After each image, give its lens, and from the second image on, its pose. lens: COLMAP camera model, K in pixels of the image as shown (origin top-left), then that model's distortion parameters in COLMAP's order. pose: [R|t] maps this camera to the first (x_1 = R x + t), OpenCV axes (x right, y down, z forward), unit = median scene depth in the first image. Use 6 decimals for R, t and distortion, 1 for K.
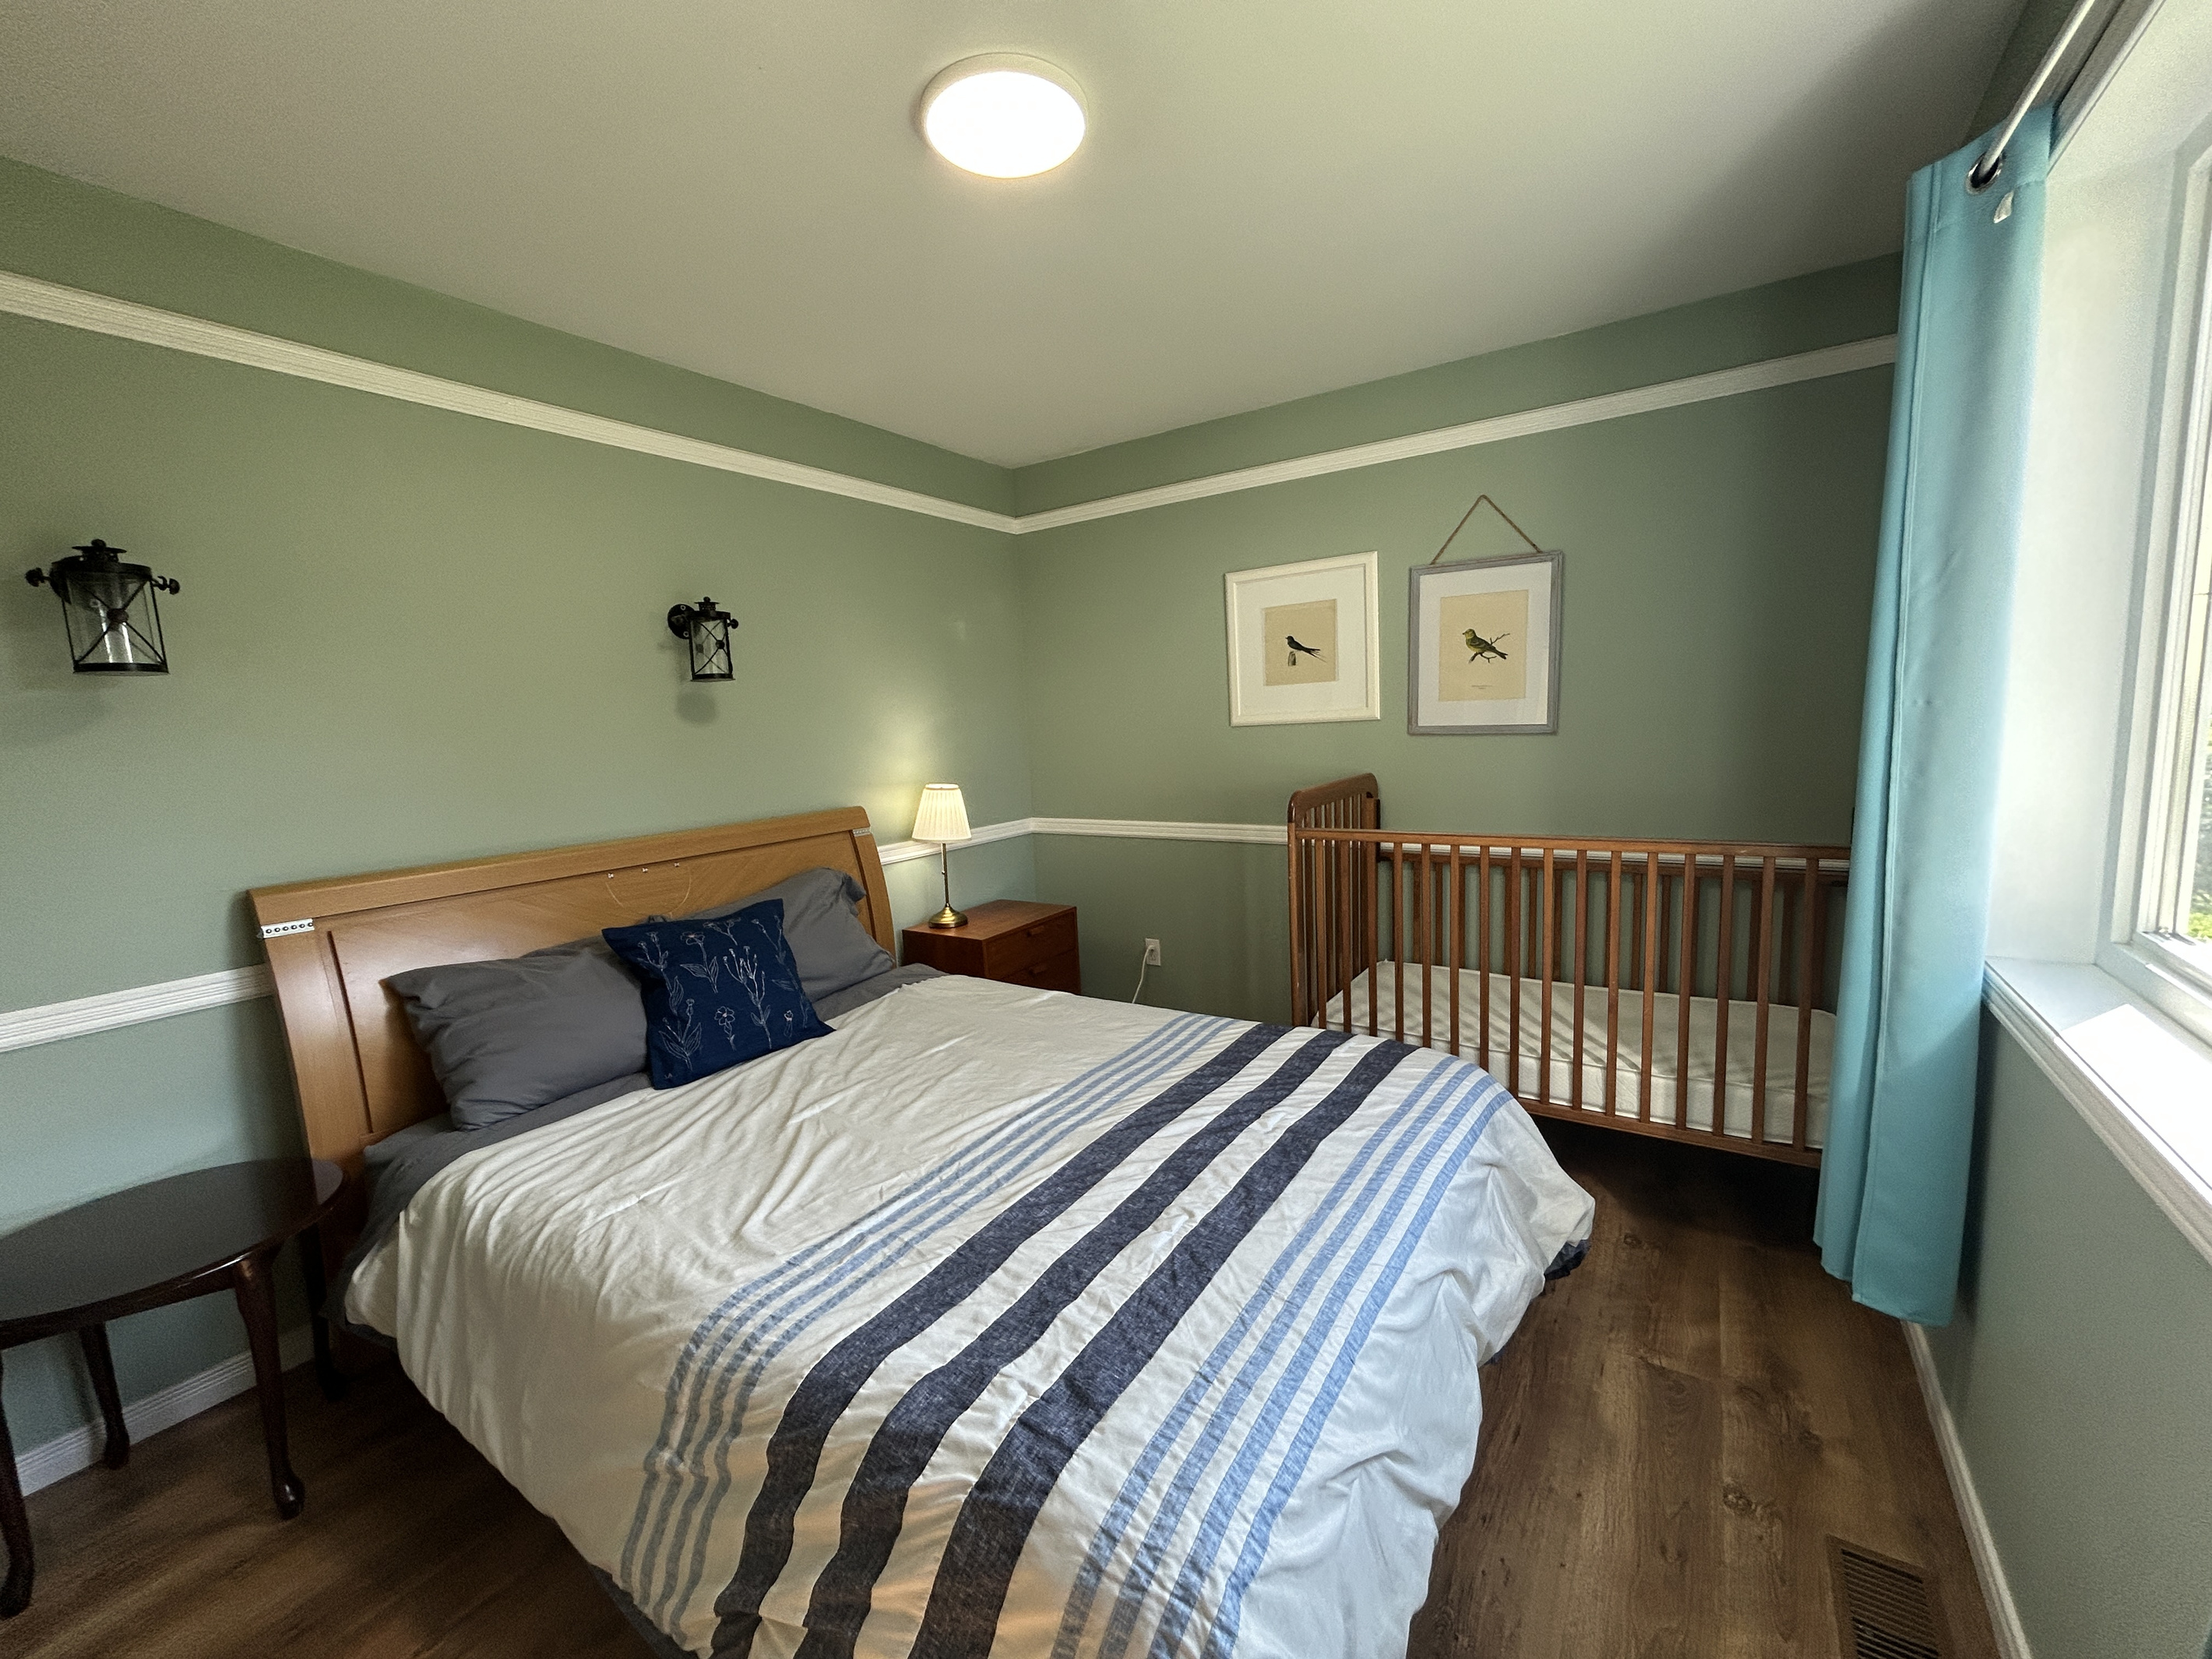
lens RADIAL K [[893.7, 0, 1108.2], [0, 893.7, 830.2], [0, 0, 1]] dist [-0.001886, 0.001364]
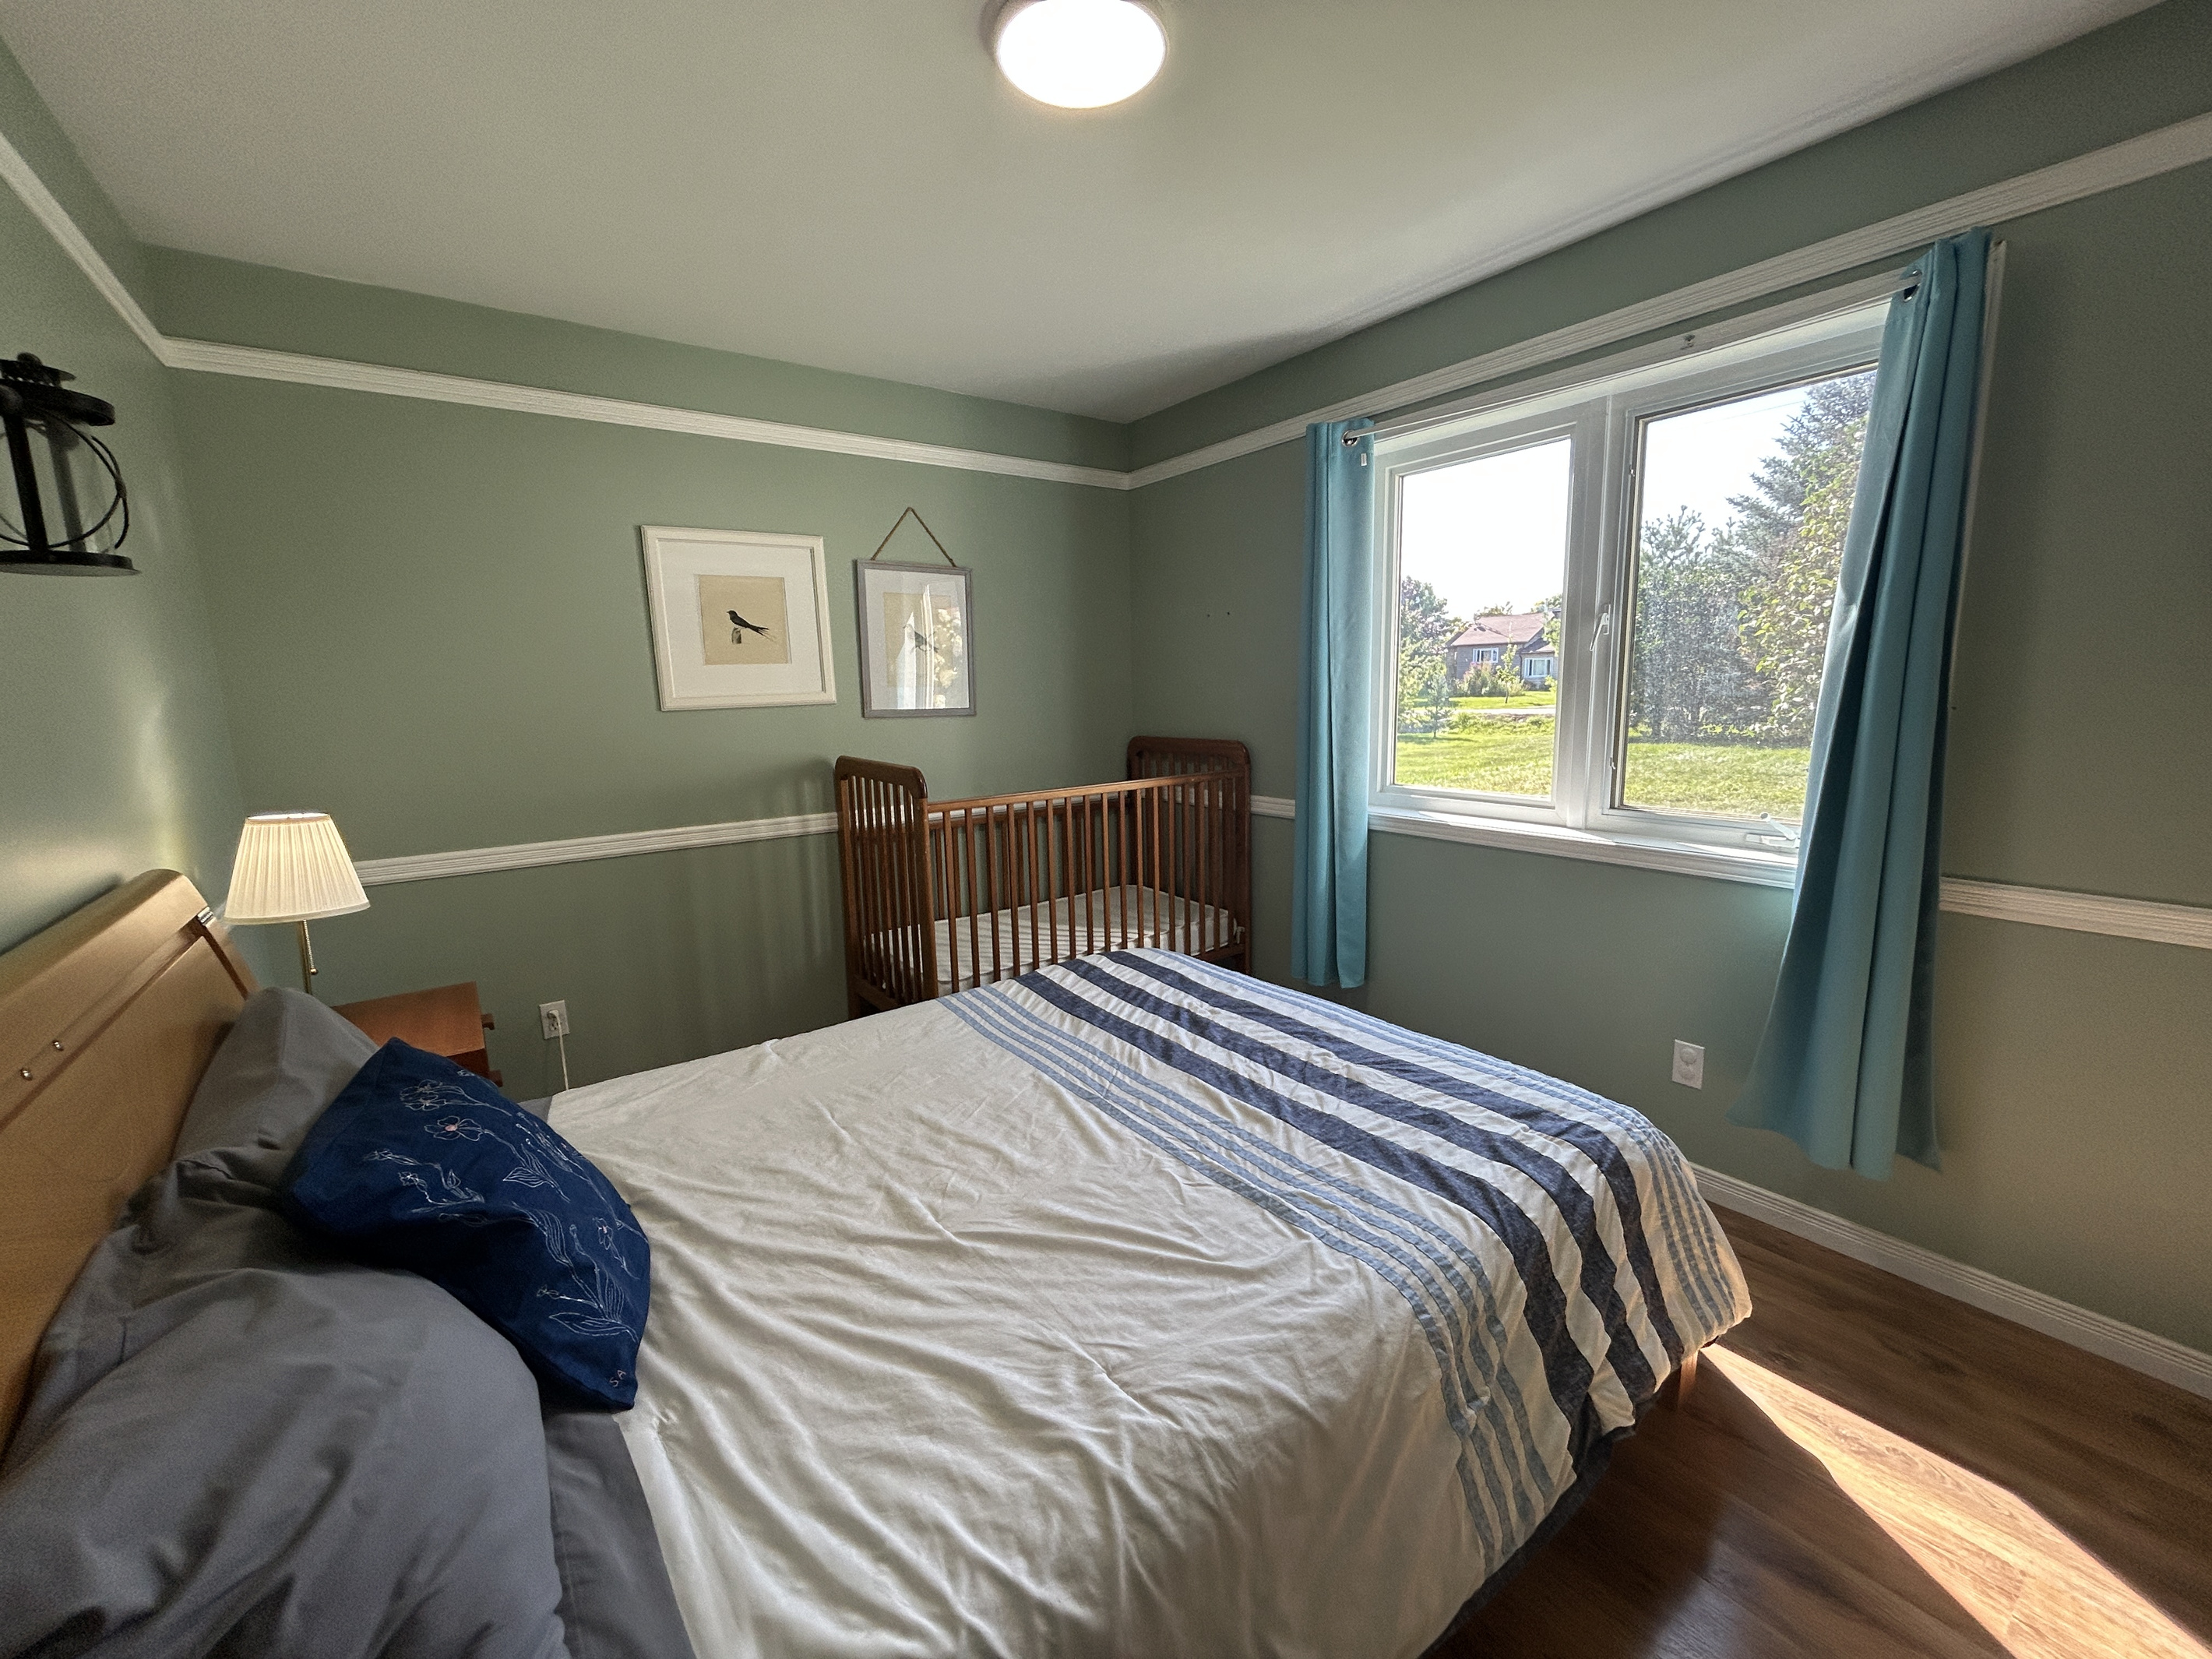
lens RADIAL K [[893.7, 0, 1105.7], [0, 893.7, 825.4], [0, 0, 1]] dist [-0.001886, 0.001364]
pose [[0.343839, -0.110423, 0.932513, -0.660567], [0.129039, 0.989197, 0.069556, -0.021206], [-0.930120, 0.096414, 0.354374, 0.436280]]
